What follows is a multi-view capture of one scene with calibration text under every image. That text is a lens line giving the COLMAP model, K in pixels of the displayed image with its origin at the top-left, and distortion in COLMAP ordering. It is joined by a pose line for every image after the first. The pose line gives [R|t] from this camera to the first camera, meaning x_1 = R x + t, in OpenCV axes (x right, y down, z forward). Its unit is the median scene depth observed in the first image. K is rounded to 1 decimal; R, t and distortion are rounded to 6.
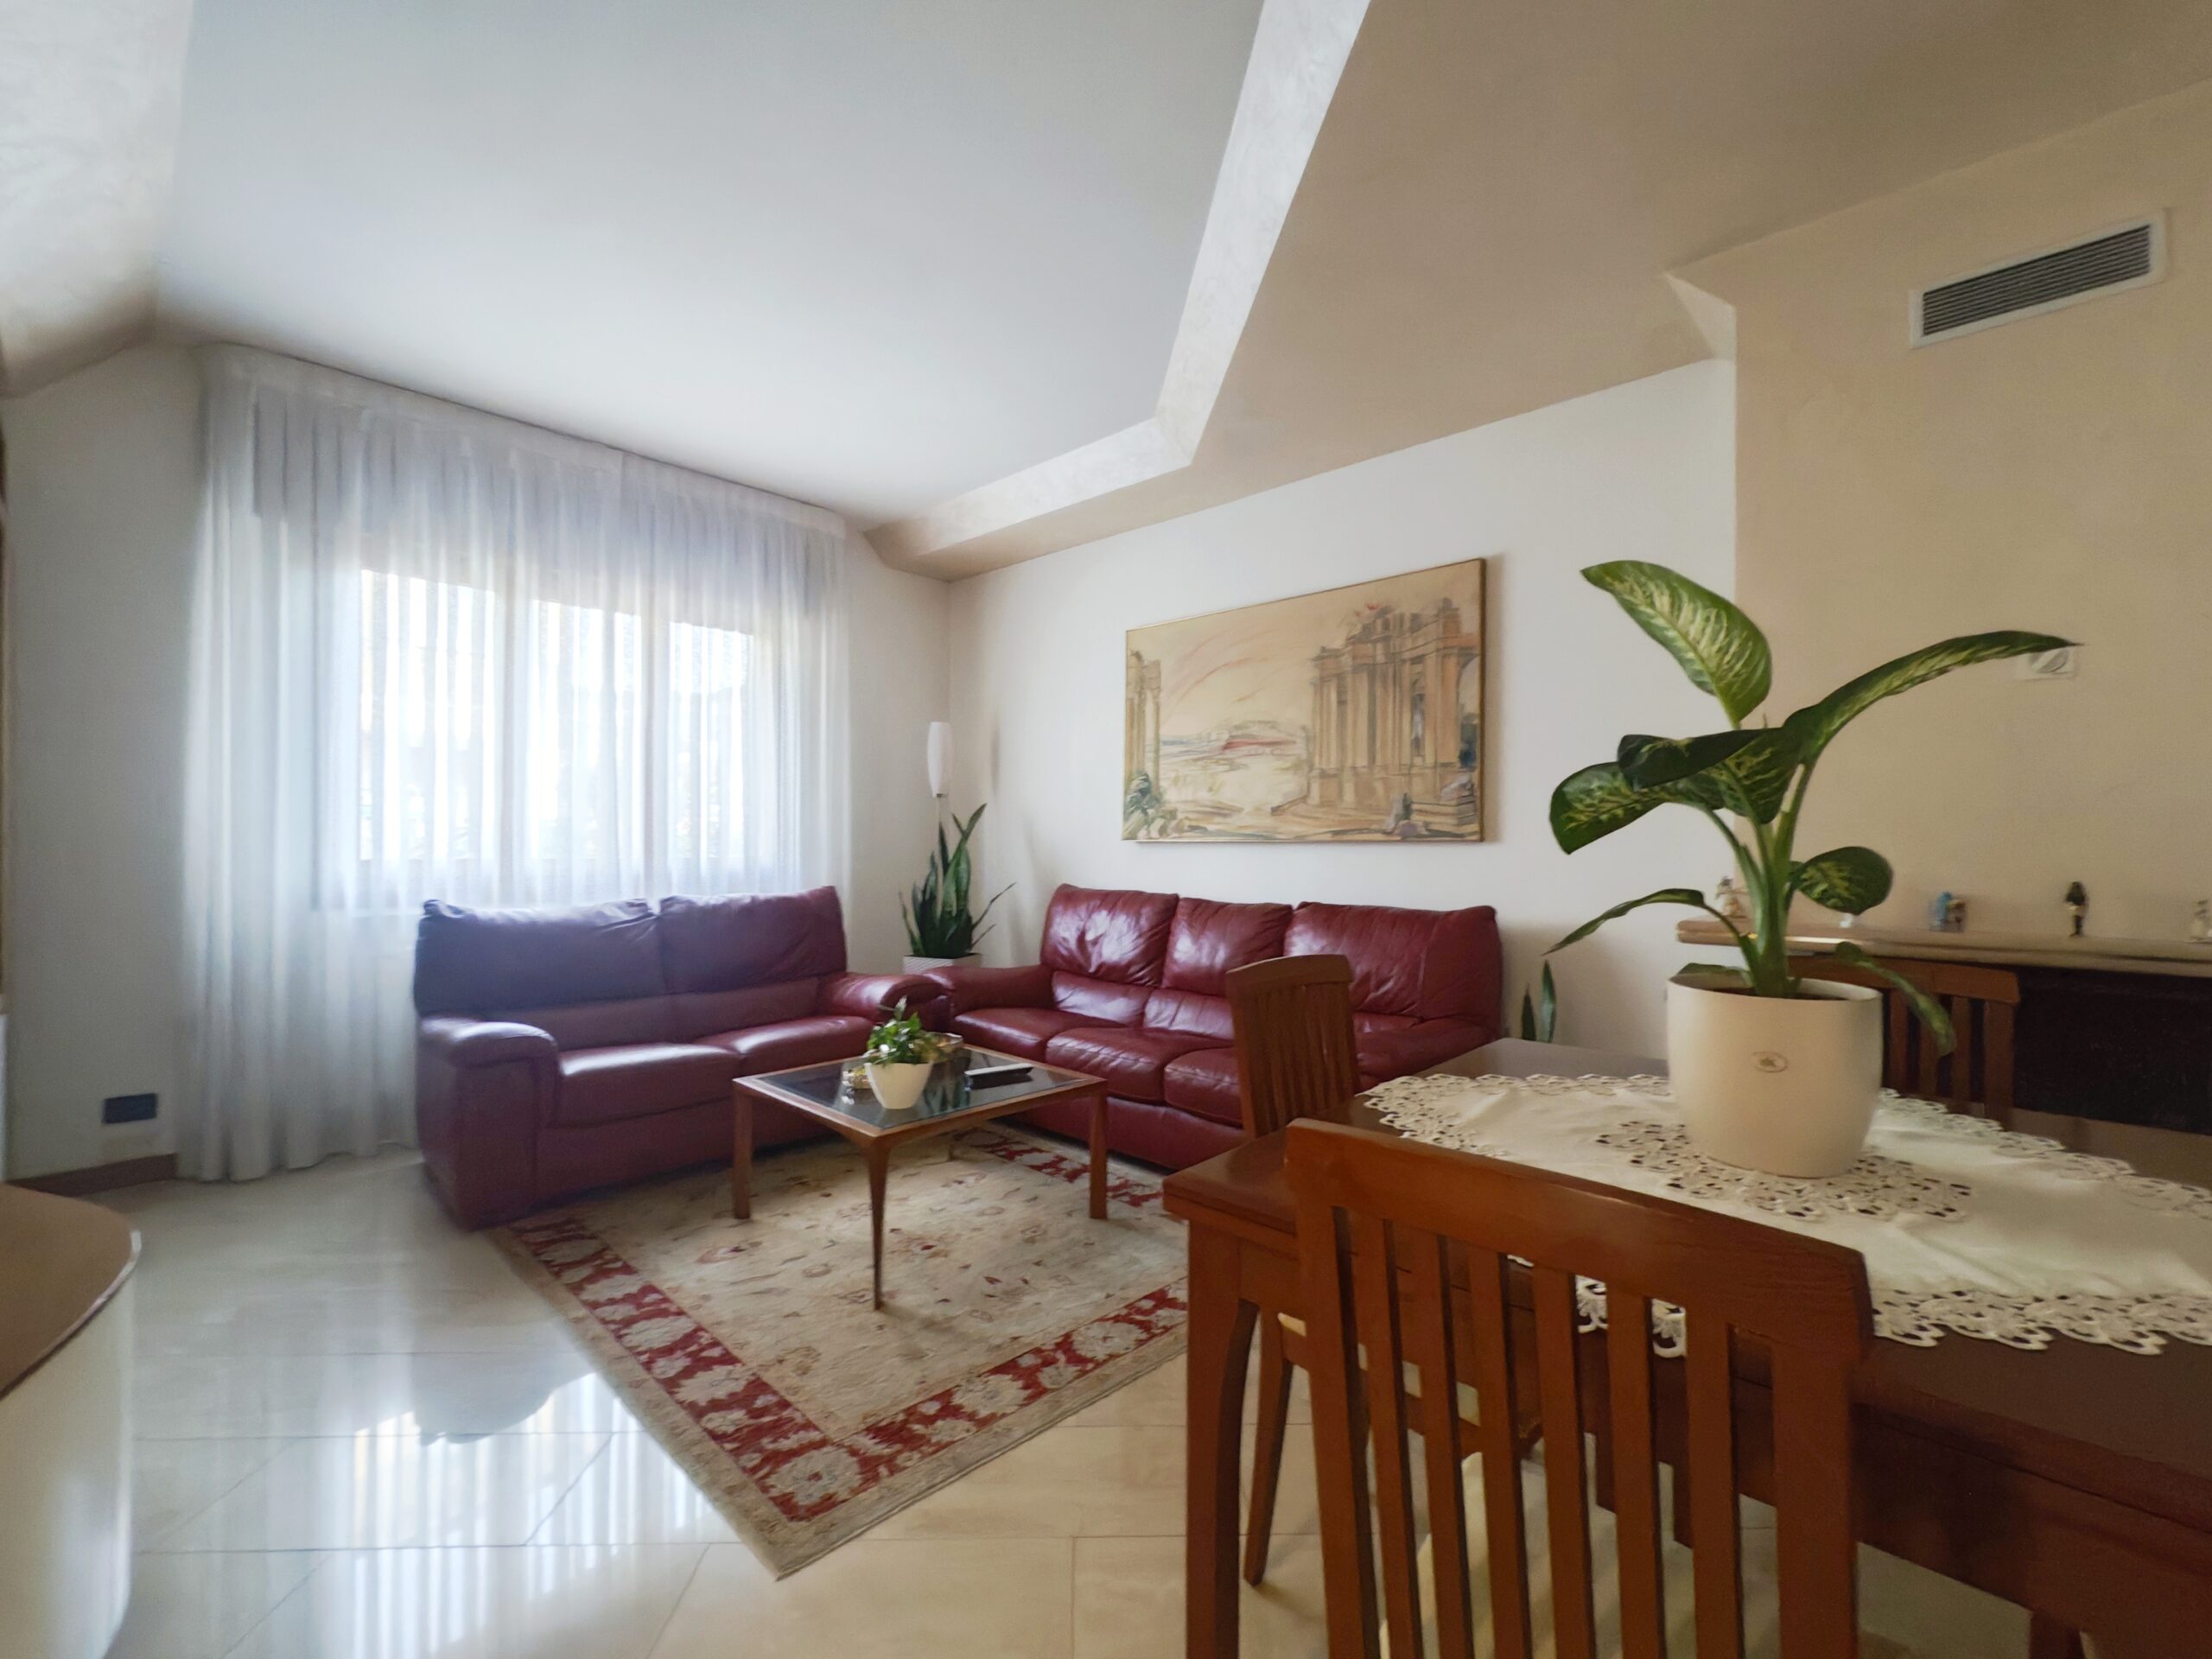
lens RADIAL K [[953.4, 0, 1116.4], [0, 953.4, 846.3], [0, 0, 1]] dist [0.000147, -0.000248]
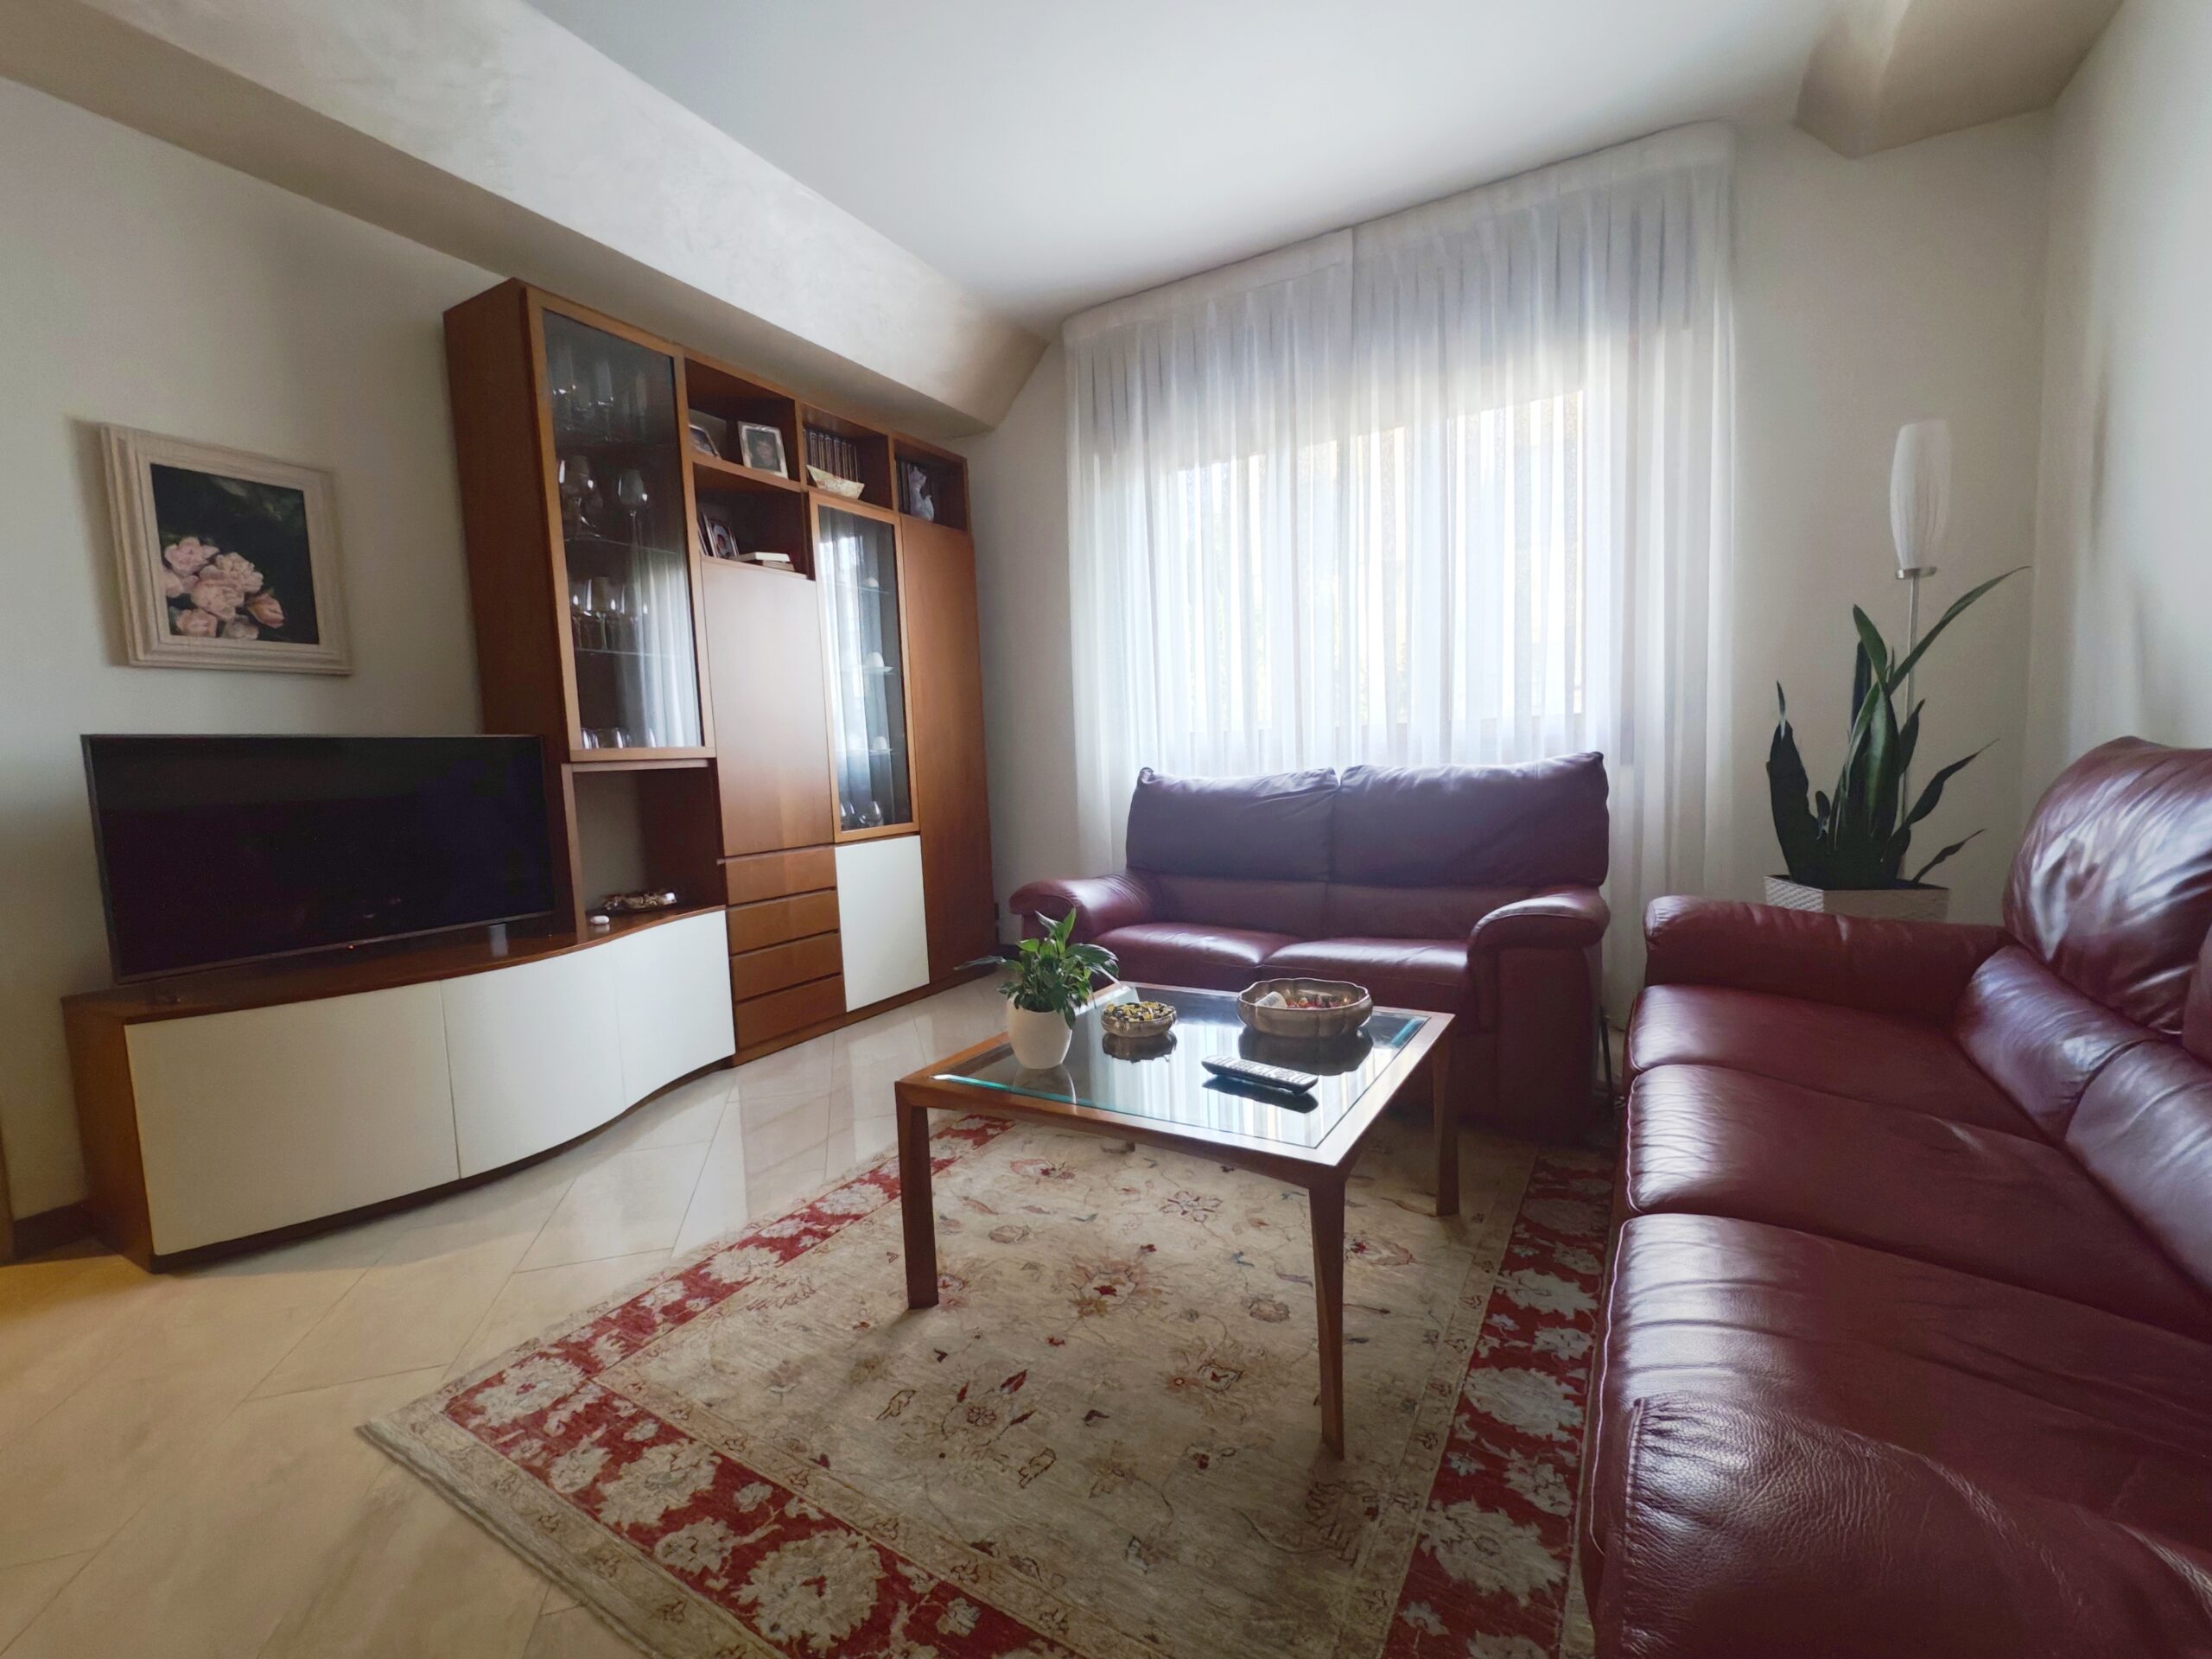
lens RADIAL K [[953.4, 0, 1116.4], [0, 953.4, 846.3], [0, 0, 1]] dist [0.000147, -0.000248]
pose [[0.240490, 0.079992, -0.967350, 0.308910], [0.032626, 0.995369, 0.090420, 0.043517], [0.970103, -0.053306, 0.236766, 0.649158]]
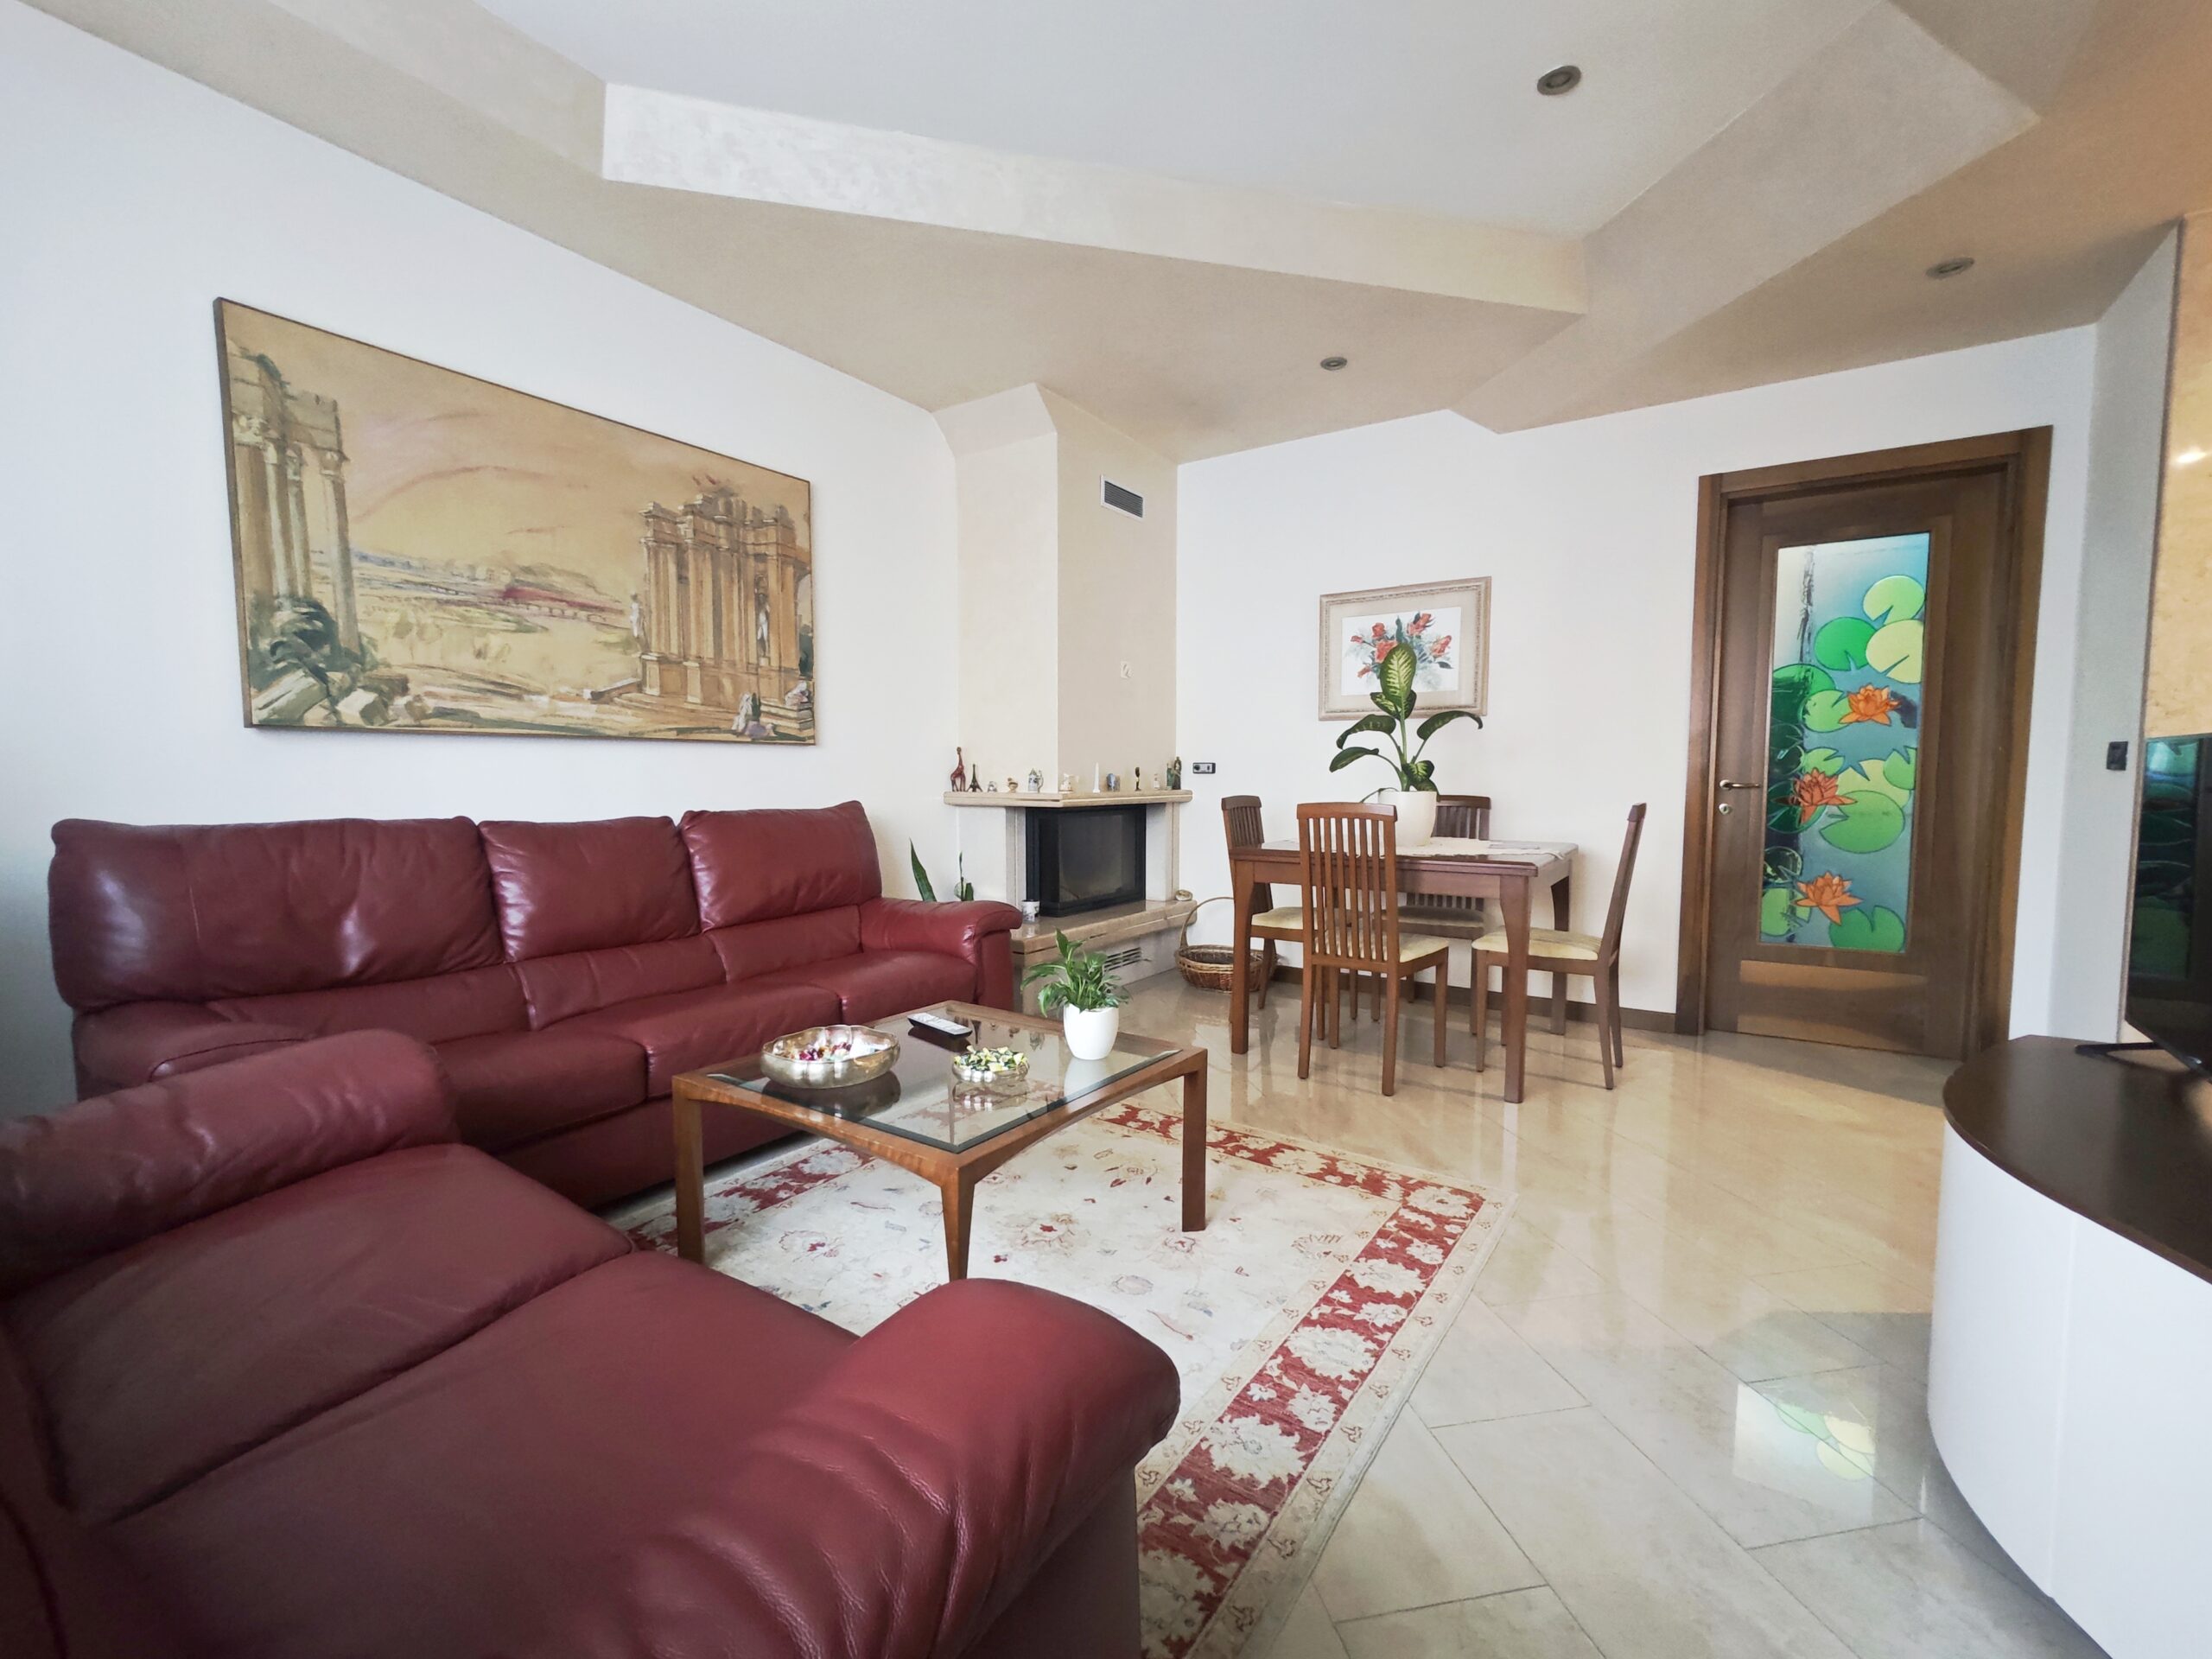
lens RADIAL K [[953.4, 0, 1116.4], [0, 953.4, 846.3], [0, 0, 1]] dist [0.000147, -0.000248]
pose [[-0.172002, -0.077914, 0.982010, -0.731874], [0.002333, 0.996832, 0.079499, 0.023638], [-0.985094, 0.015965, -0.171276, 0.804926]]
